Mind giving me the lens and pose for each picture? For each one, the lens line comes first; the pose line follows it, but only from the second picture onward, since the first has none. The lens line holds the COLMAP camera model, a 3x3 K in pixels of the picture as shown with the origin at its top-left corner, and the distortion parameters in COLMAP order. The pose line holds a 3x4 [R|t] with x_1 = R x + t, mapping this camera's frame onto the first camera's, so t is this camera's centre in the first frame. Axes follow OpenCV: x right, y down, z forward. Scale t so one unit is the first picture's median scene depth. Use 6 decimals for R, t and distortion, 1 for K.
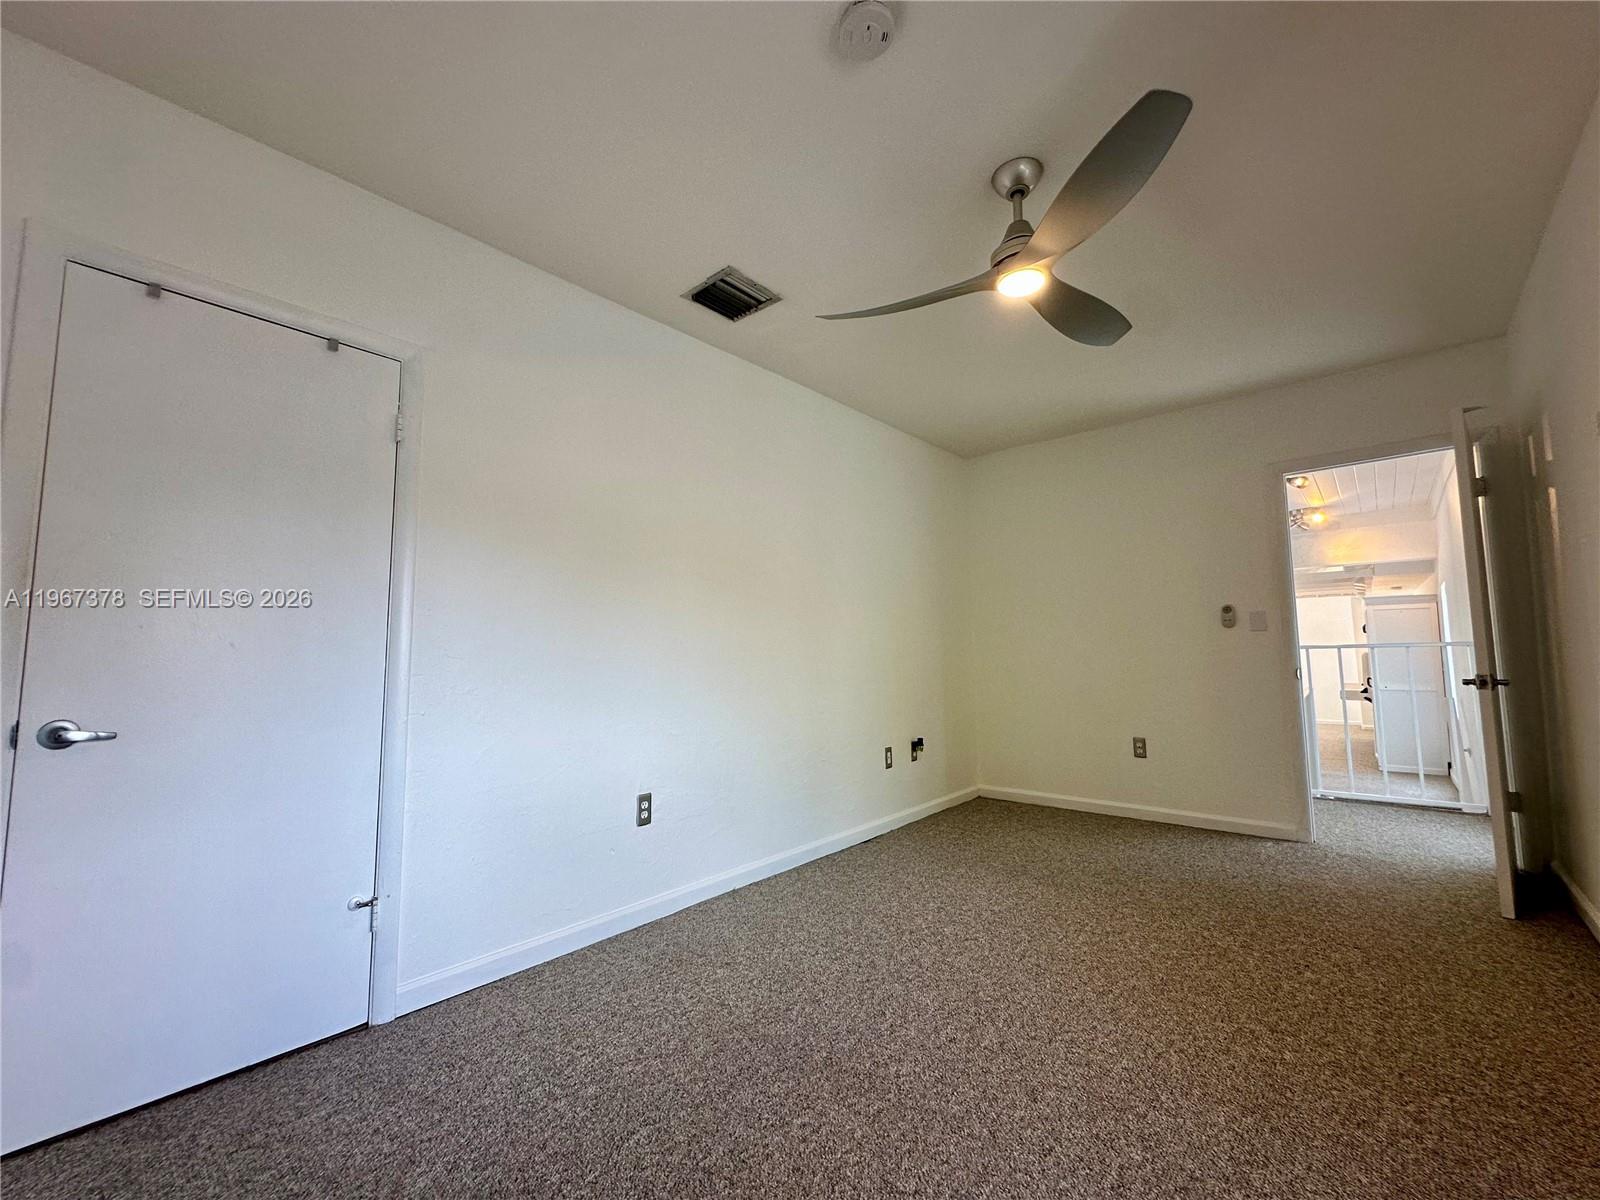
lens RADIAL K [[638.1, 0, 802.6], [0, 638.1, 594.5], [0, 0, 1]] dist [-0.006063, 0.000678]
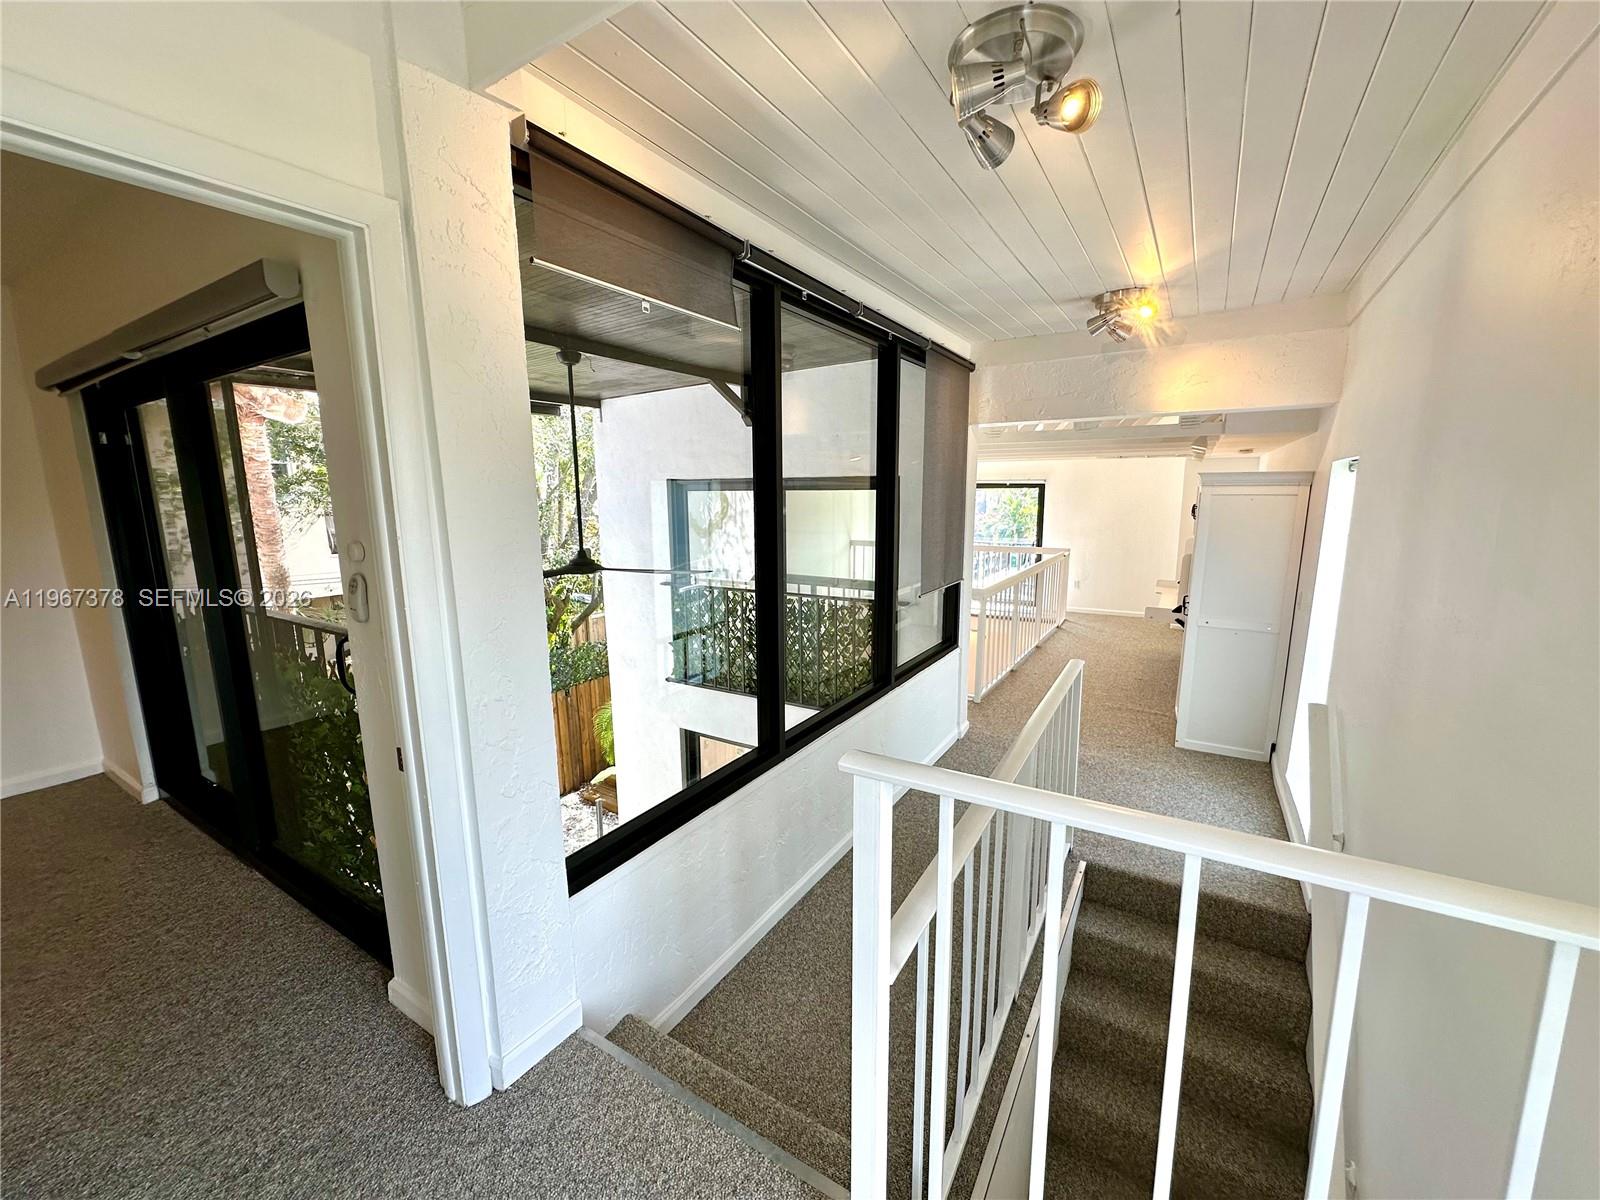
lens RADIAL K [[638.1, 0, 799.9], [0, 638.1, 602.6], [0, 0, 1]] dist [-0.006063, 0.000678]
pose [[0.984883, -0.022665, 0.171732, 0.414483], [-0.021332, 0.967988, 0.250090, -0.017780], [-0.171903, -0.249973, 0.952871, 0.473293]]
